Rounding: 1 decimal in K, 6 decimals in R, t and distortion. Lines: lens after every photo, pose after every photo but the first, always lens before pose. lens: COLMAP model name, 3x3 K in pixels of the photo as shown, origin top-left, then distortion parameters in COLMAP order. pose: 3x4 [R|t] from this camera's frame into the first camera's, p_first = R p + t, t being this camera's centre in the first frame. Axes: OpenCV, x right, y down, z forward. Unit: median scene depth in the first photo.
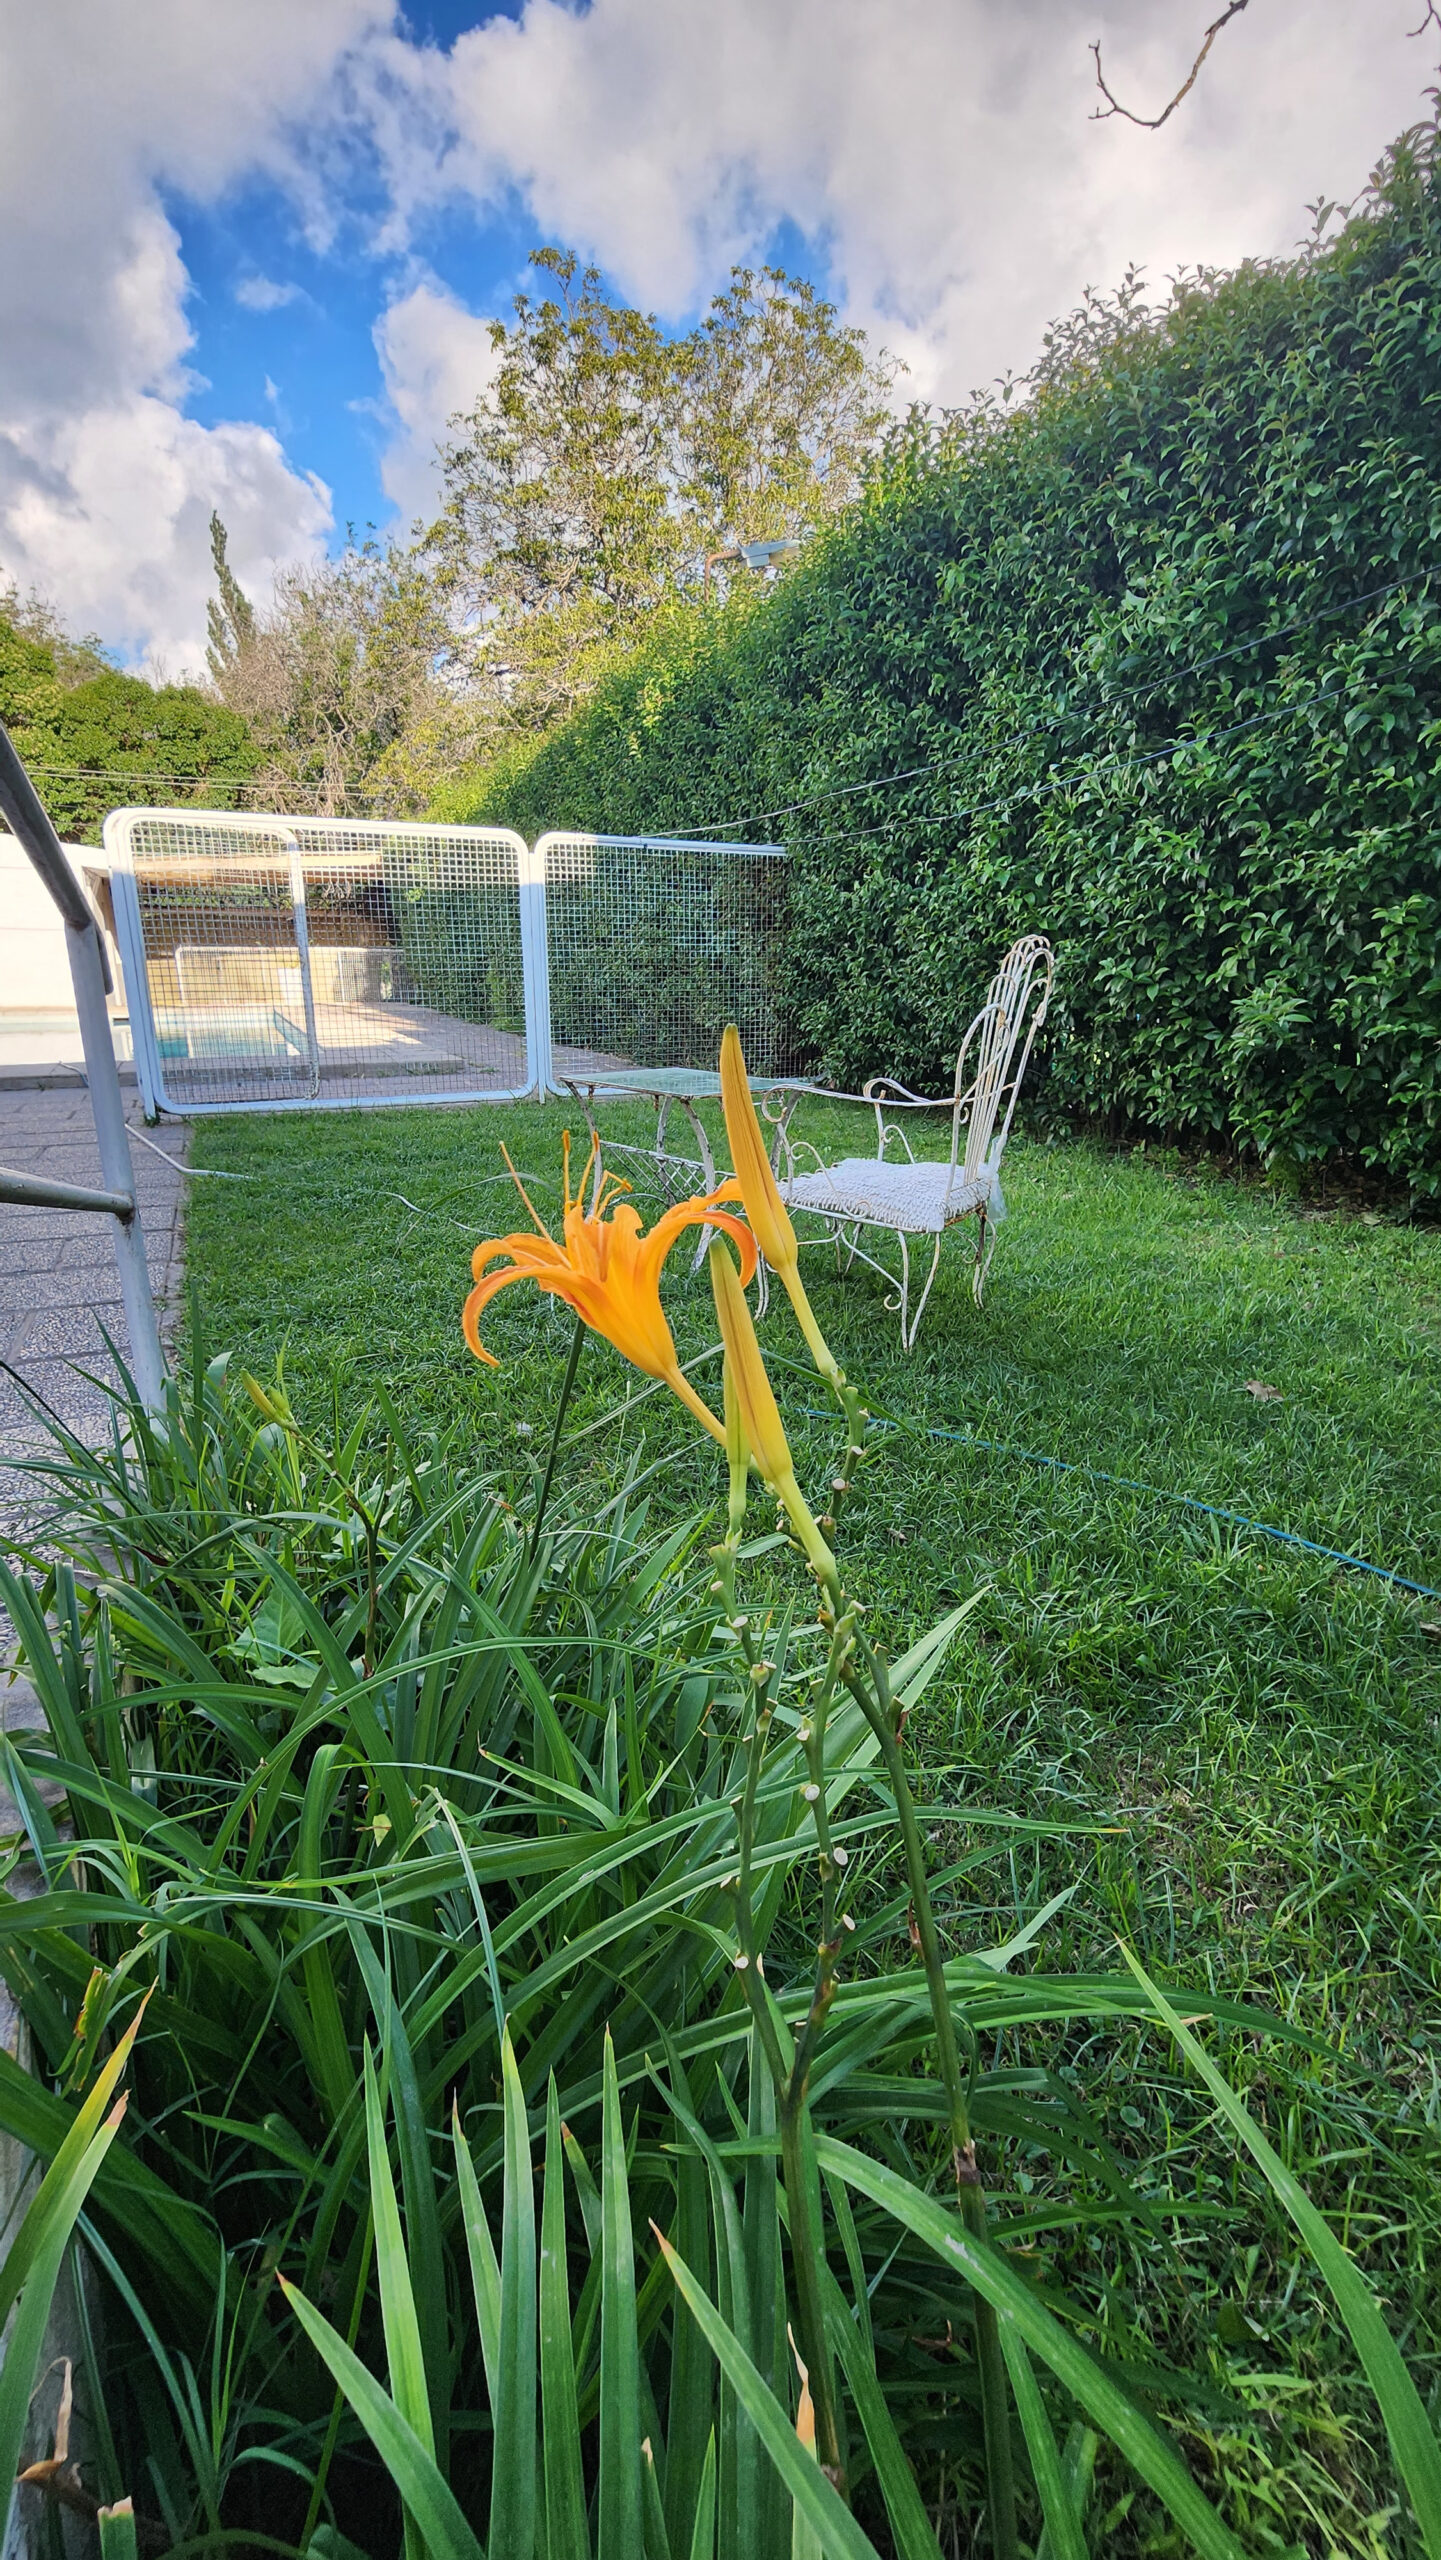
lens RADIAL K [[1067.6, 0, 720.5], [0, 1067.6, 1280.0], [0, 0, 1]] dist [0.008275, -0.000231]
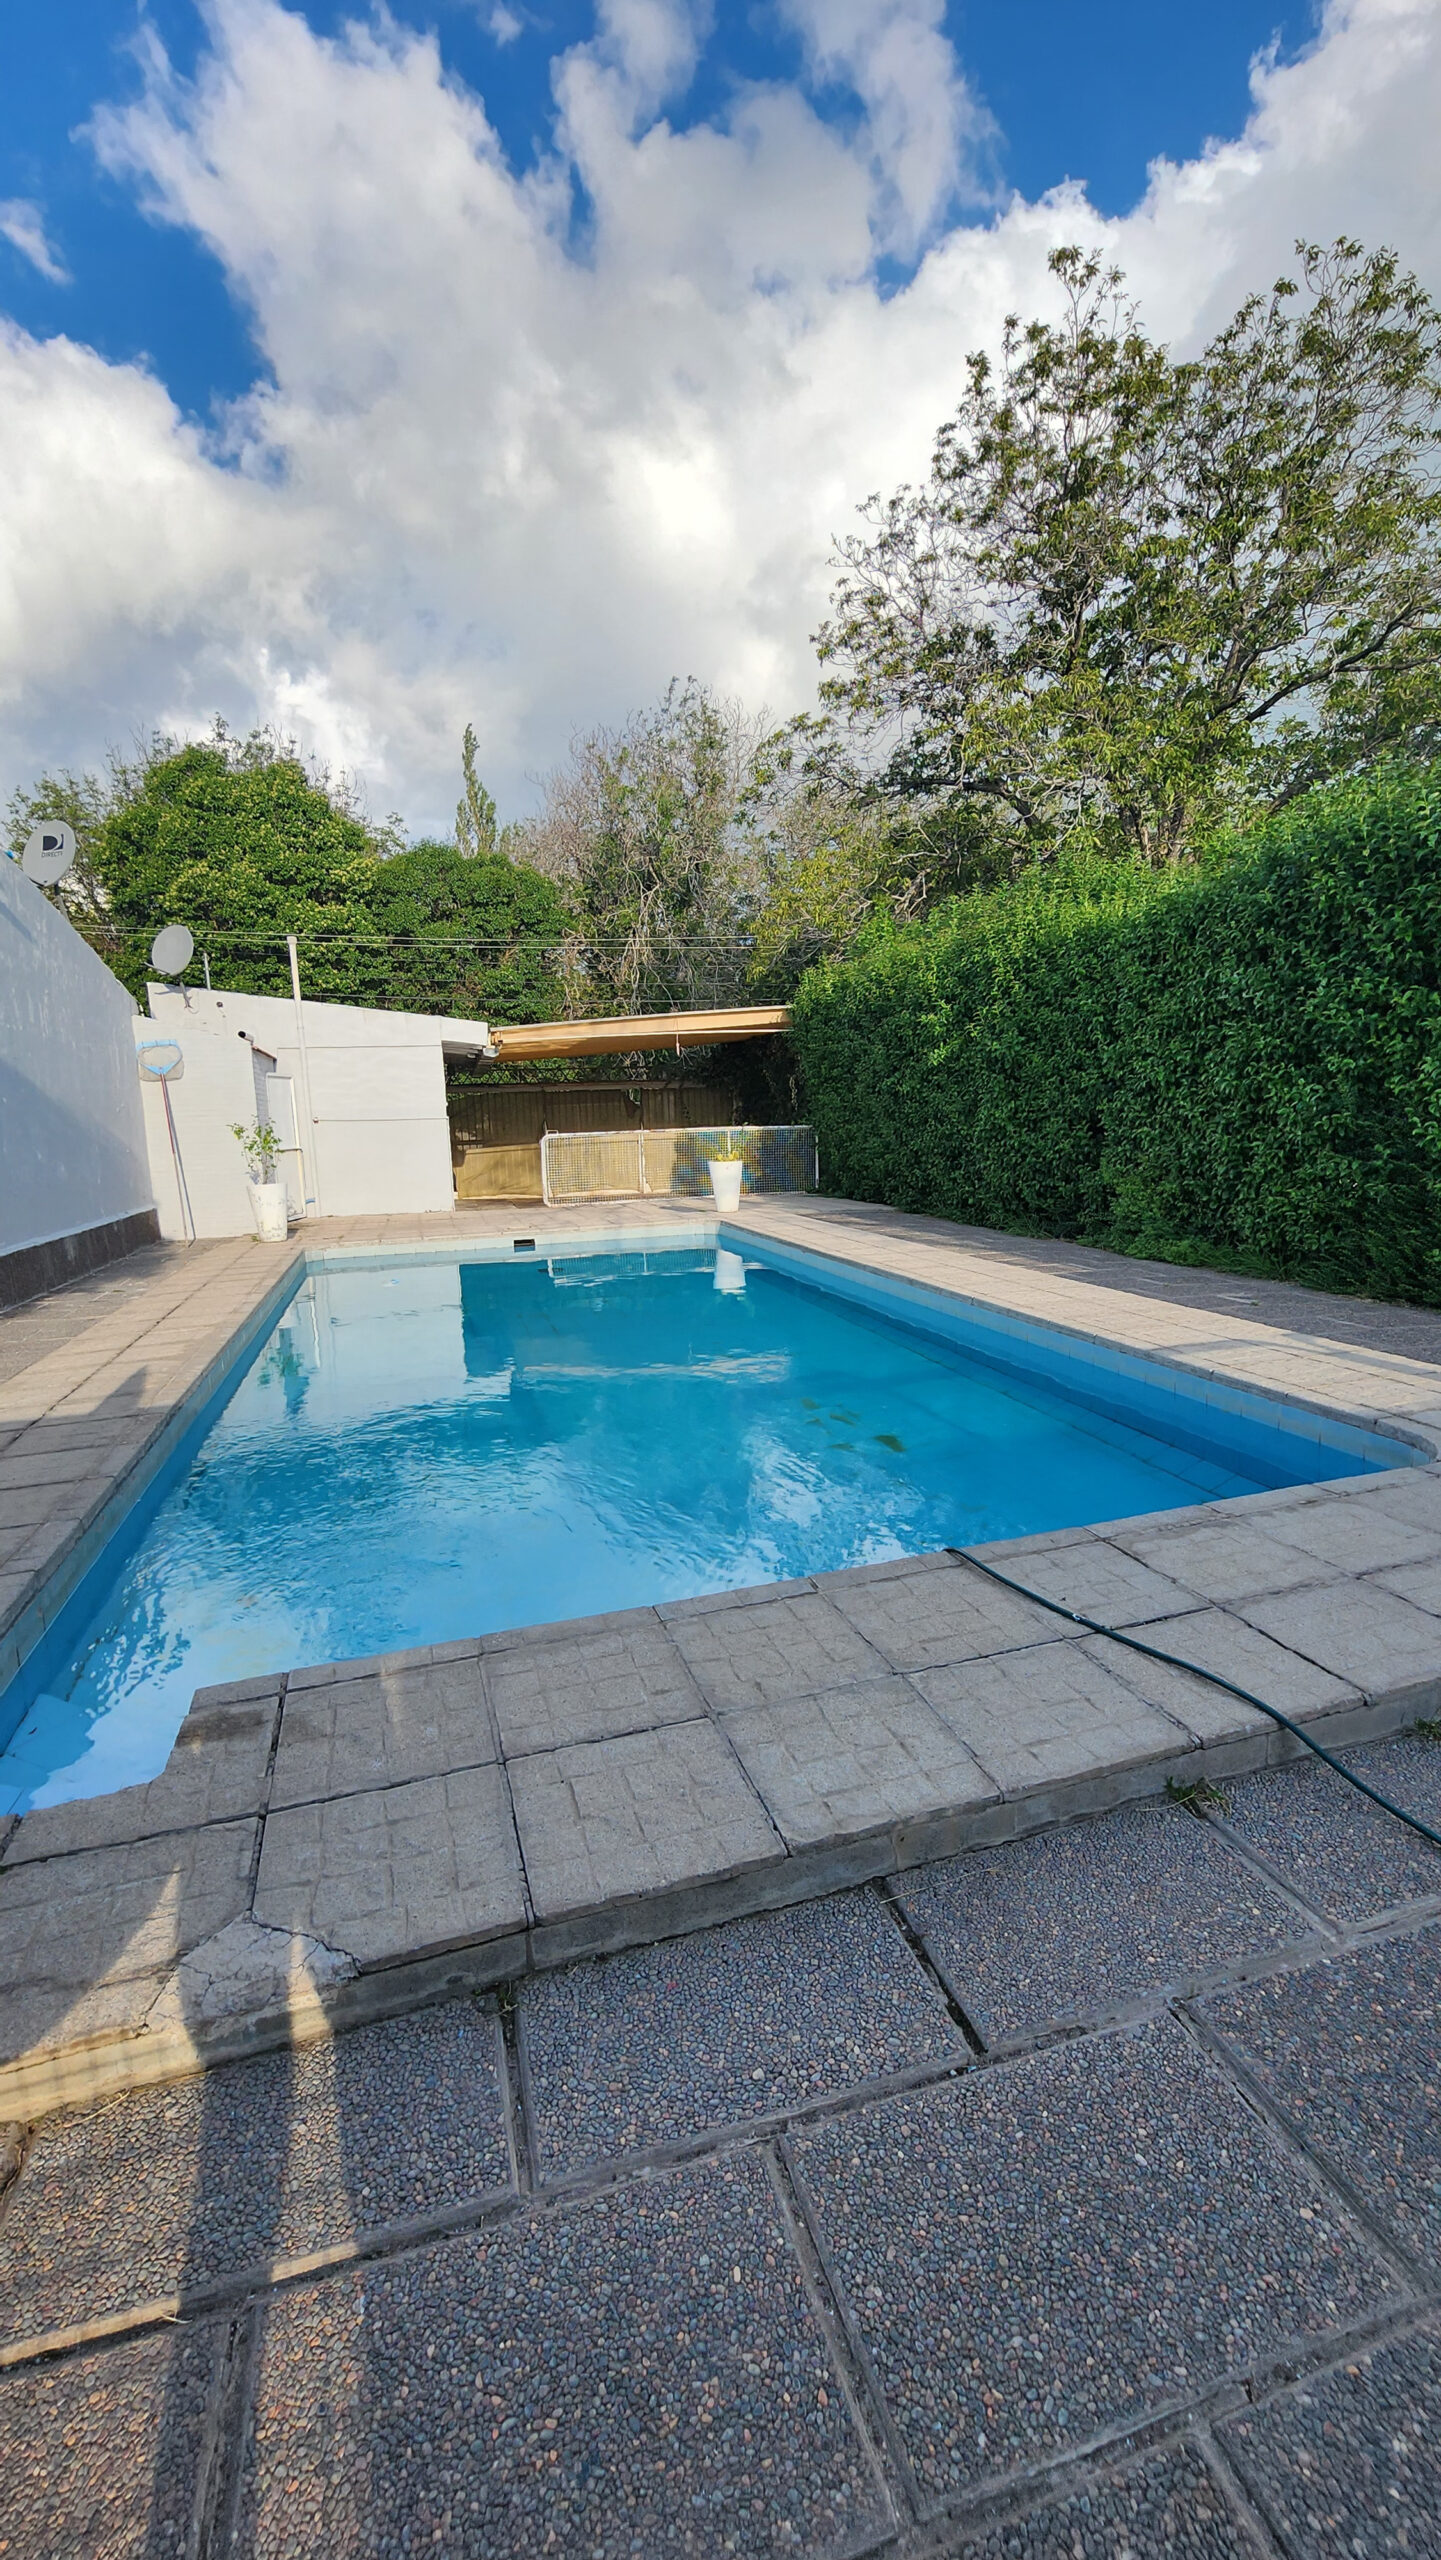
lens RADIAL K [[1067.6, 0, 720.5], [0, 1067.6, 1280.0], [0, 0, 1]] dist [0.008275, -0.000231]
pose [[0.988869, -0.008853, -0.148524, -0.176588], [-0.011564, 0.990636, -0.136041, -0.067268], [0.148338, 0.136245, 0.979507, 0.179545]]
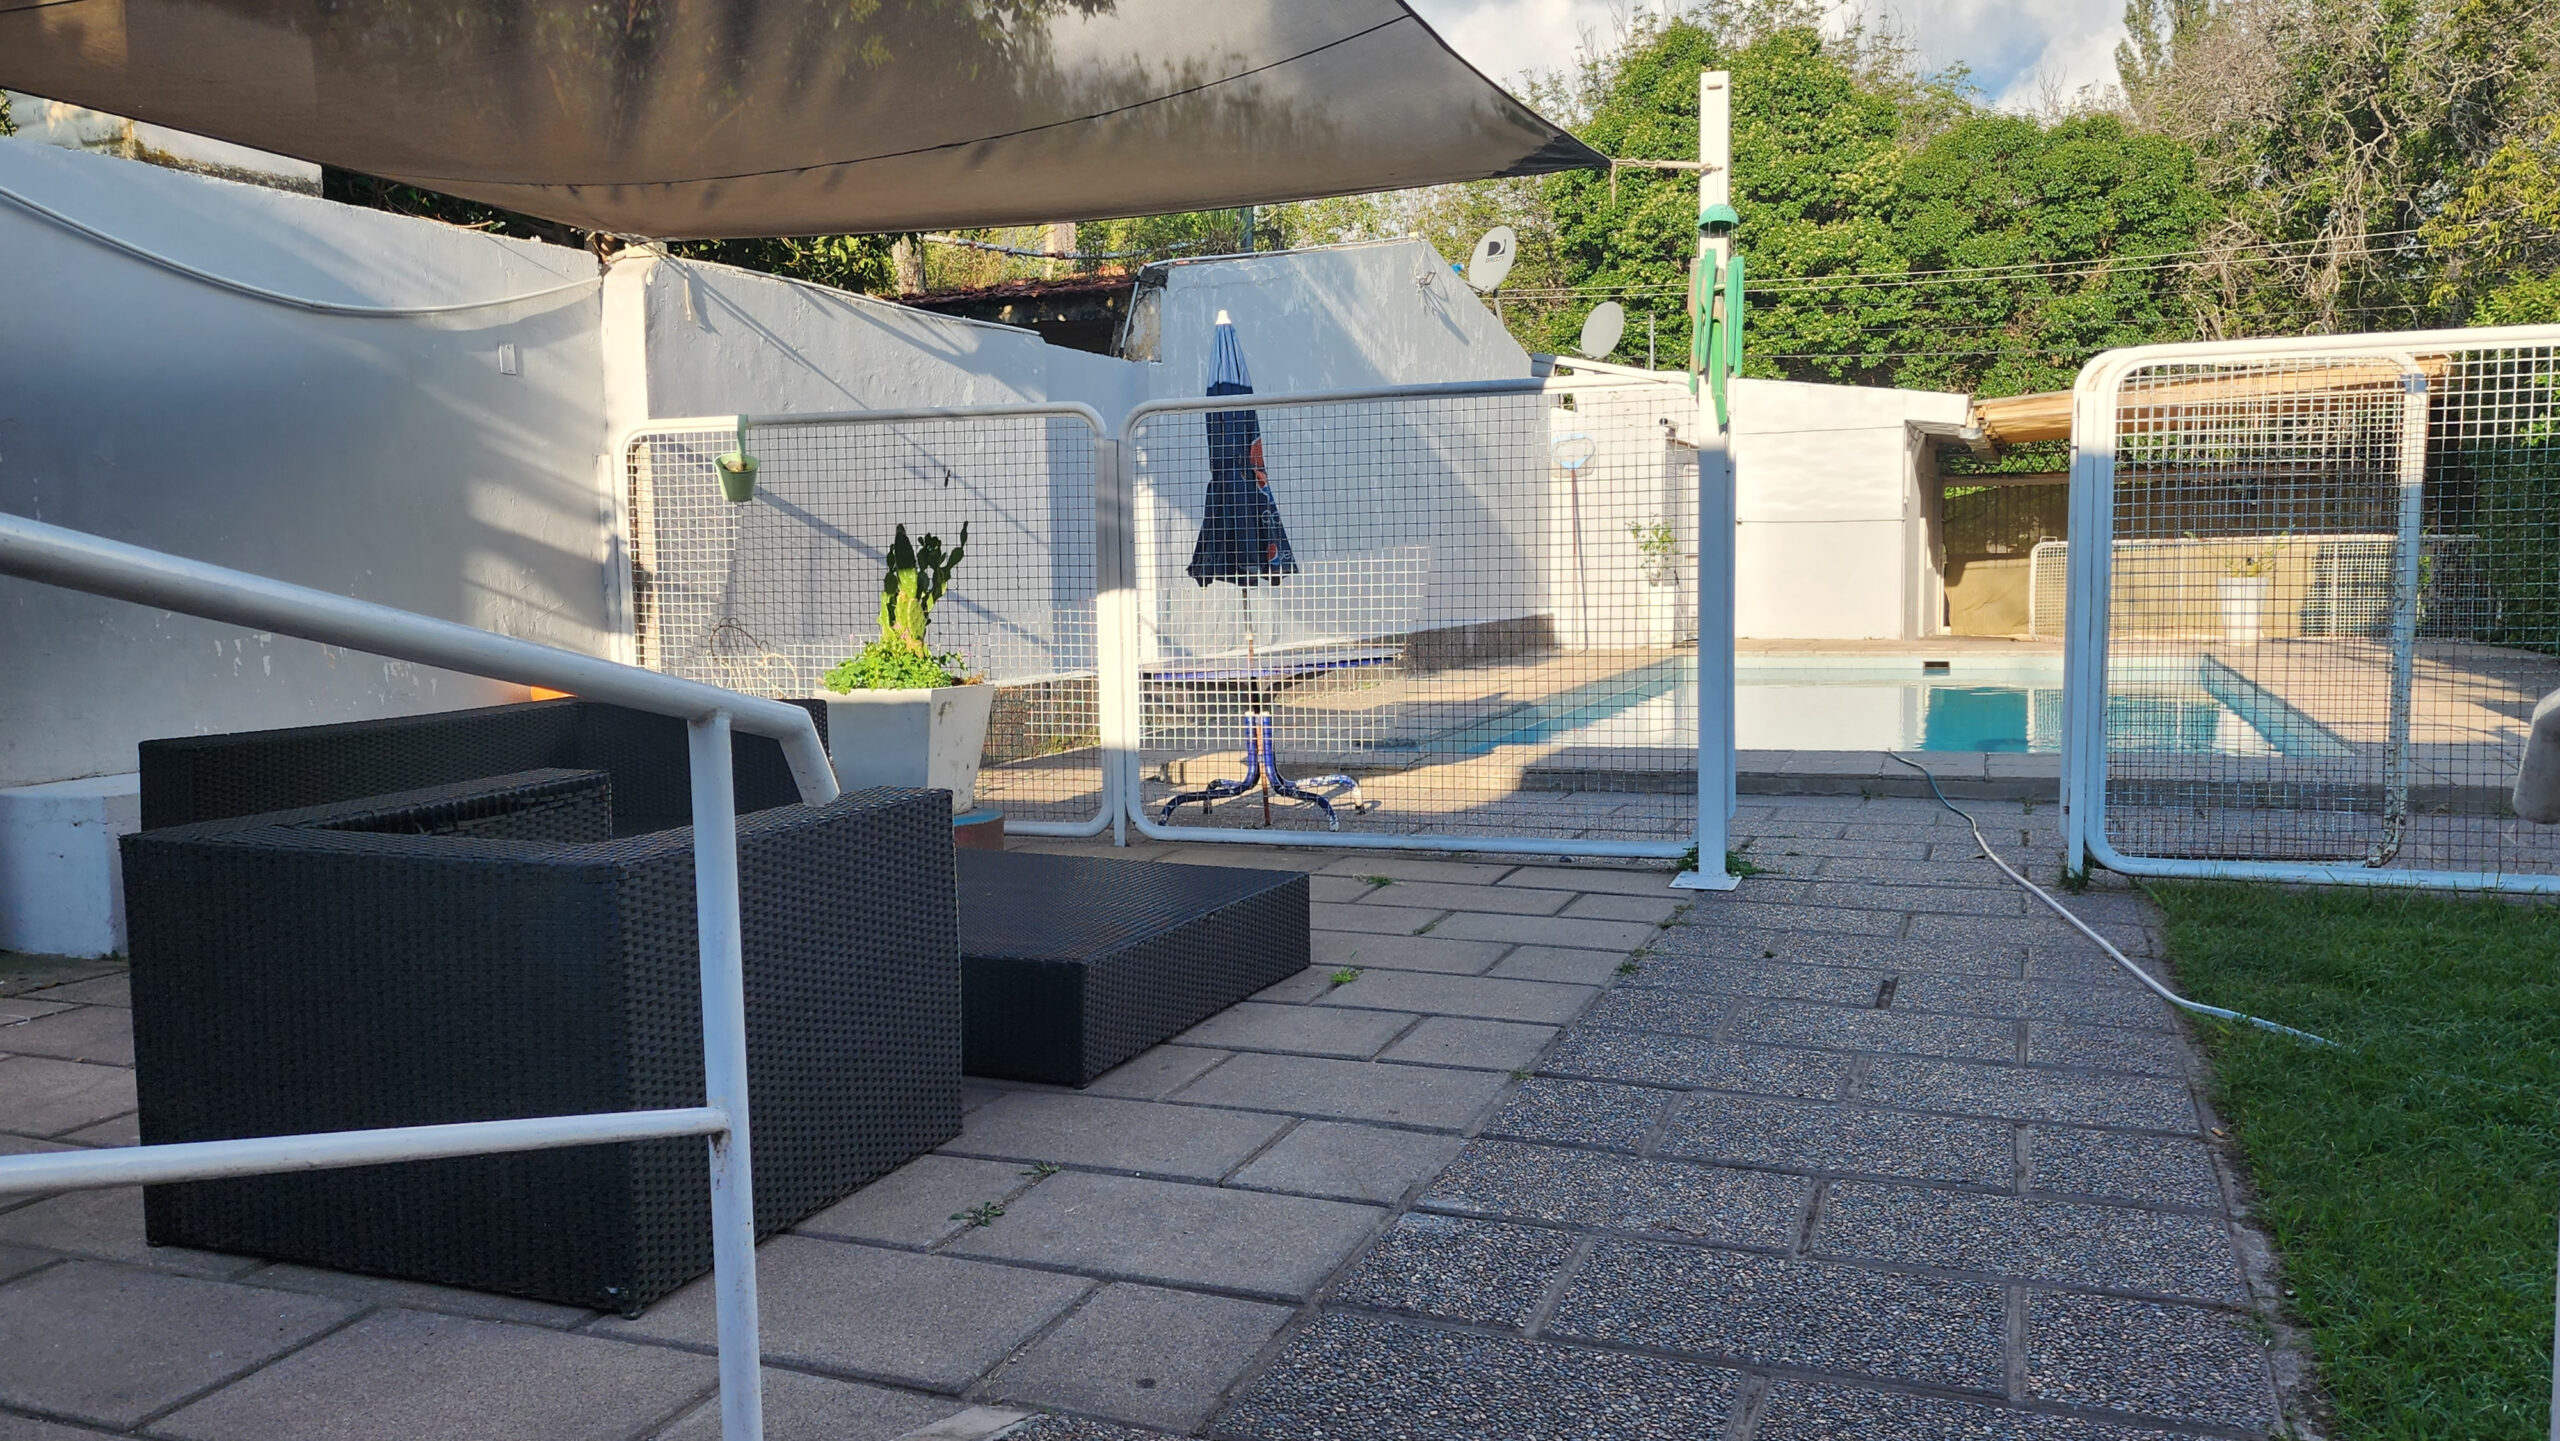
lens RADIAL K [[1966.5, 0, 1278.6], [0, 1966.5, 736.6], [0, 0, 1]] dist [0.032919, -0.004556]
pose [[0.701367, 0.049387, -0.711088, -0.018159], [-0.186380, 0.975597, -0.116074, -0.004866], [0.688002, 0.213943, 0.693456, -0.000507]]
